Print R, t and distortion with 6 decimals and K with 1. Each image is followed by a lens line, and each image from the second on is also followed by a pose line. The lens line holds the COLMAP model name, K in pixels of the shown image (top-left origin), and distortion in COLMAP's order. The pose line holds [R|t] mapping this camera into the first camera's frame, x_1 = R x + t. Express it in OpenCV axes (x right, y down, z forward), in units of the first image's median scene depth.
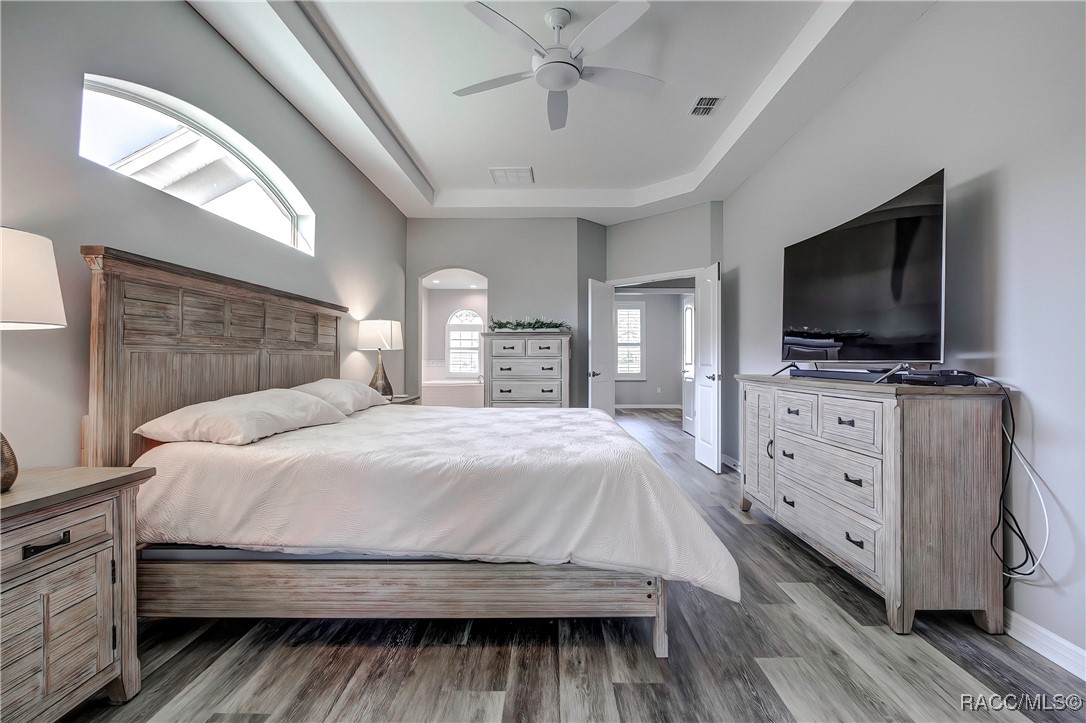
lens RADIAL K [[475.1, 0, 546.2], [0, 475.1, 365.1], [0, 0, 1]] dist [-0.013915, 0.000806]
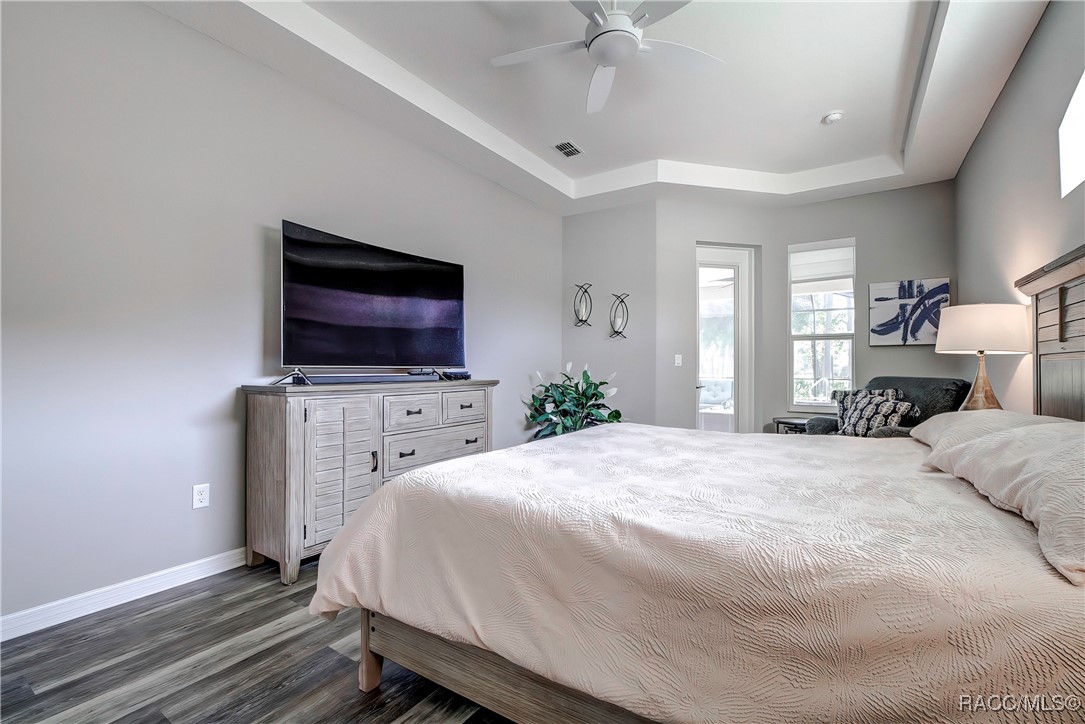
lens RADIAL K [[474.6, 0, 545.7], [0, 474.6, 365.6], [0, 0, 1]] dist [-0.013915, 0.000806]
pose [[-0.846420, -0.002763, 0.532508, -0.351597], [0.000769, 0.999979, 0.006410, -0.019335], [-0.532515, 0.005835, -0.846401, 1.854033]]
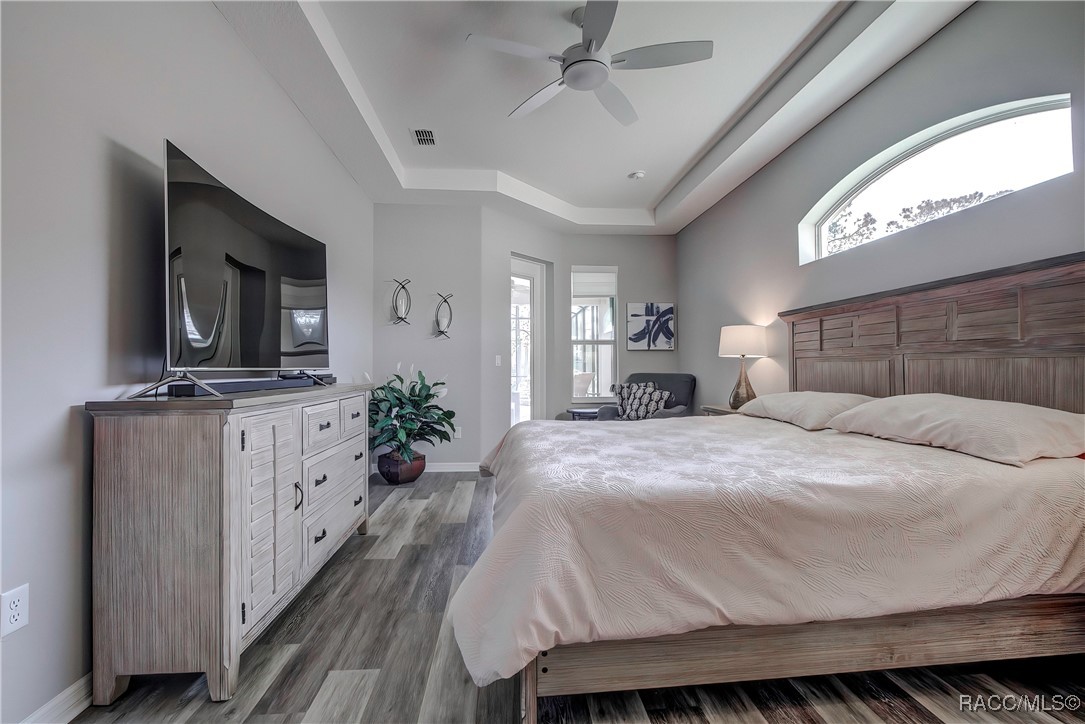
lens RADIAL K [[469.8, 0, 545.2], [0, 469.8, 361.1], [0, 0, 1]] dist [-0.014295, 0.000722]
pose [[-0.994905, 0.000440, -0.100816, 0.211788], [0.000757, 0.999995, -0.003115, -0.019605], [0.100814, -0.003175, -0.994900, 1.979755]]
